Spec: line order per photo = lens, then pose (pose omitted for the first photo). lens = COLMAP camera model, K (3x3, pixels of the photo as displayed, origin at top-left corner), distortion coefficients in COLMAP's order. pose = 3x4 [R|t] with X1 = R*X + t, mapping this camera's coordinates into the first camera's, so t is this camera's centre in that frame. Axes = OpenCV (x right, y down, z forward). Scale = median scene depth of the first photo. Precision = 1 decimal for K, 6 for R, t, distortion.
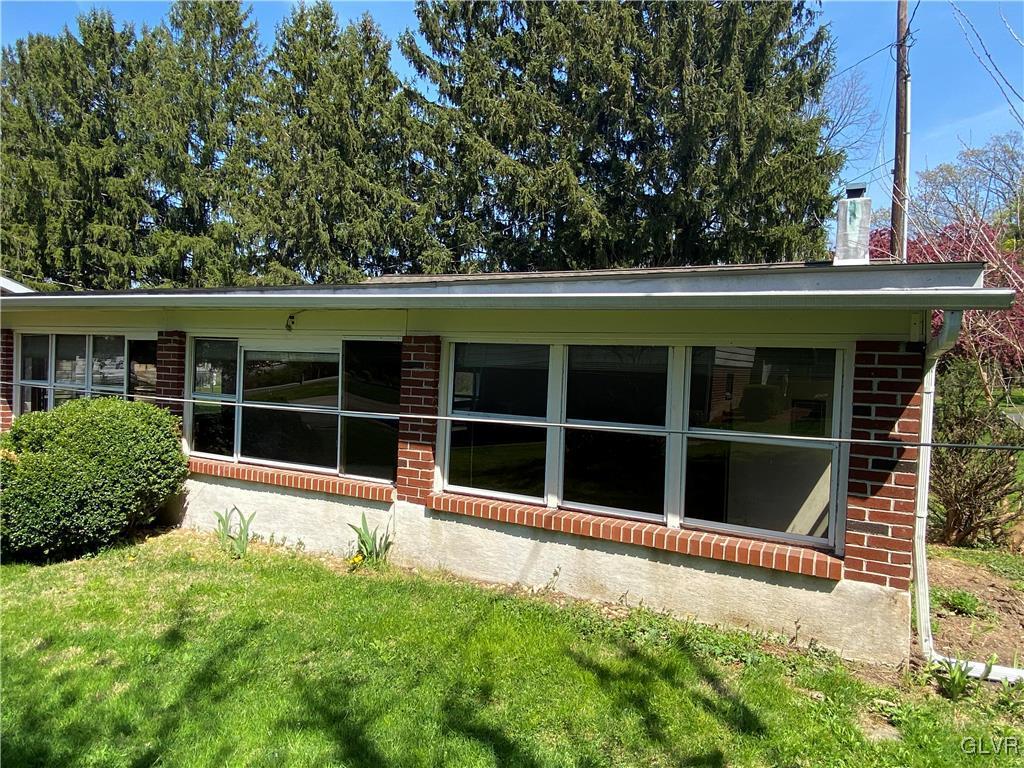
lens RADIAL K [[656.1, 0, 522.5], [0, 656.1, 379.6], [0, 0, 1]] dist [0.052964, -0.052161]
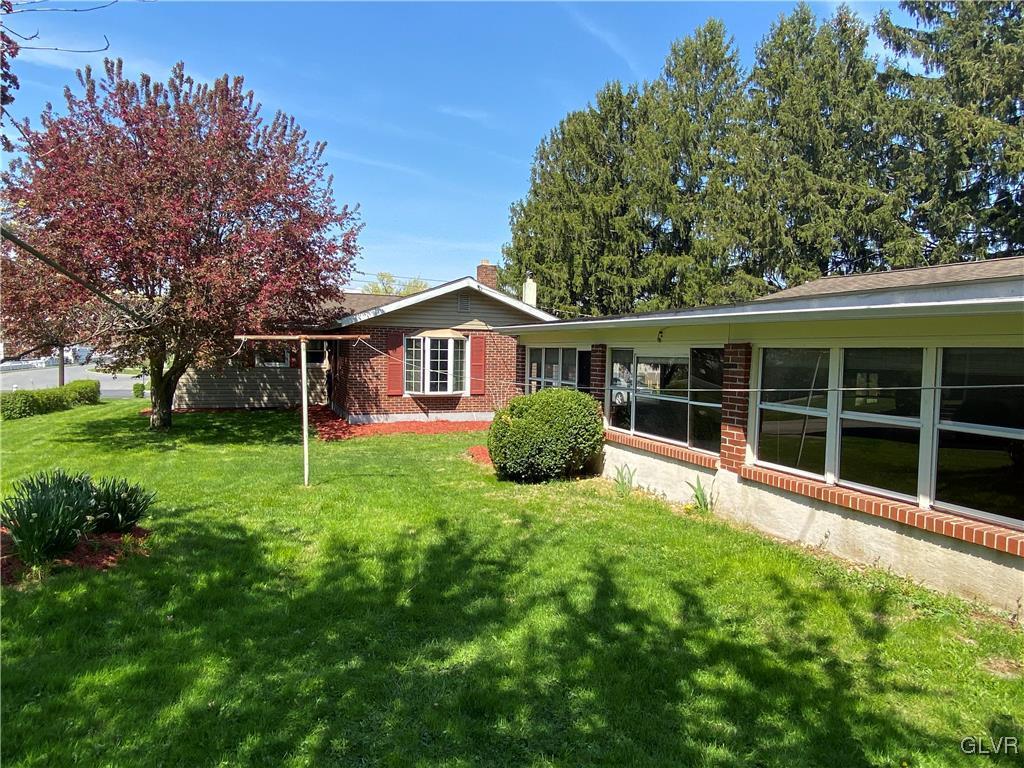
lens RADIAL K [[656.1, 0, 513.5], [0, 656.1, 382.1], [0, 0, 1]] dist [0.052964, -0.052161]
pose [[0.742437, 0.011362, -0.669820, 0.315620], [-0.010775, 0.999929, 0.005018, 0.006508], [0.669829, 0.003492, 0.742507, -0.216603]]
